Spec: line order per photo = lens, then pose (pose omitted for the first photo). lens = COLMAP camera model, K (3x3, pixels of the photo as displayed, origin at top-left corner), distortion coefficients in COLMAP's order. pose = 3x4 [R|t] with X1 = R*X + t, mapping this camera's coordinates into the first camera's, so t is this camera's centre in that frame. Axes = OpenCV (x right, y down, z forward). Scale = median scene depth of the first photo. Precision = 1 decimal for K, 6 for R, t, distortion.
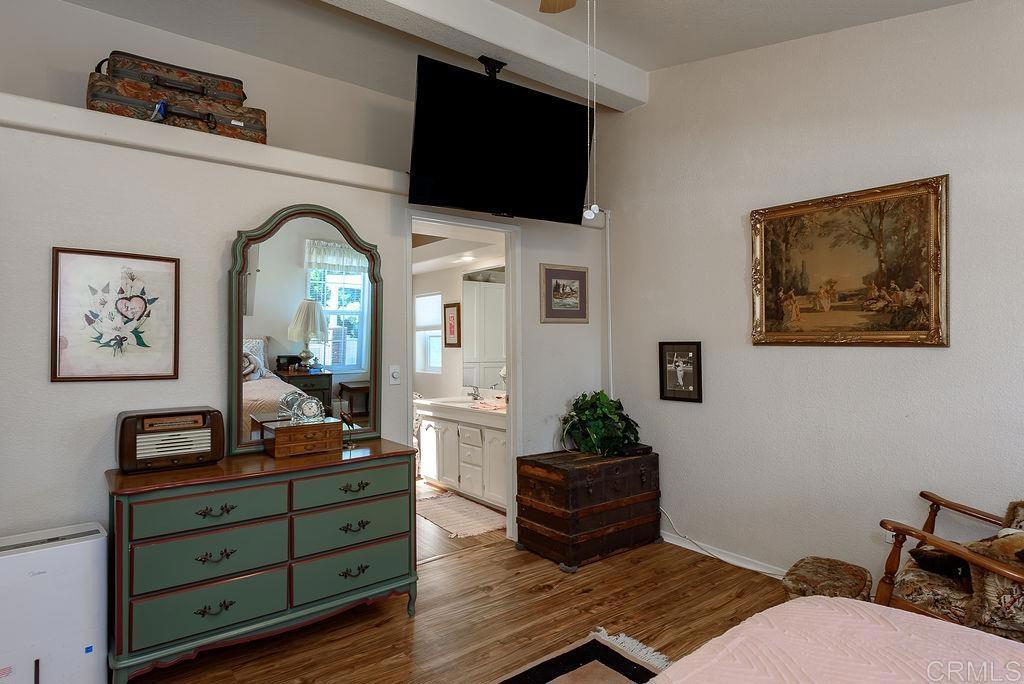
lens RADIAL K [[582.7, 0, 506.3], [0, 582.7, 337.6], [0, 0, 1]] dist [0.002533, -0.001492]
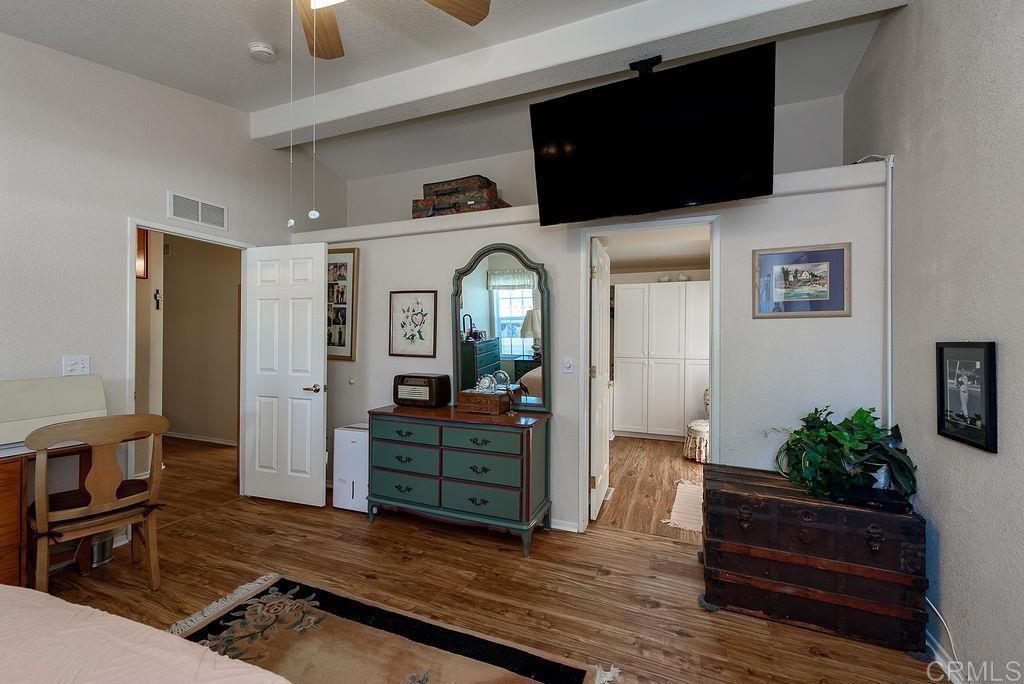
lens RADIAL K [[405.6, 0, 508.7], [0, 405.6, 338.5], [0, 0, 1]] dist [0.007277, -0.001214]
pose [[0.495187, 0.006103, -0.868765, 0.566862], [-0.002997, 0.999981, 0.005317, 0.003697], [0.868781, -0.000030, 0.495196, 0.527266]]
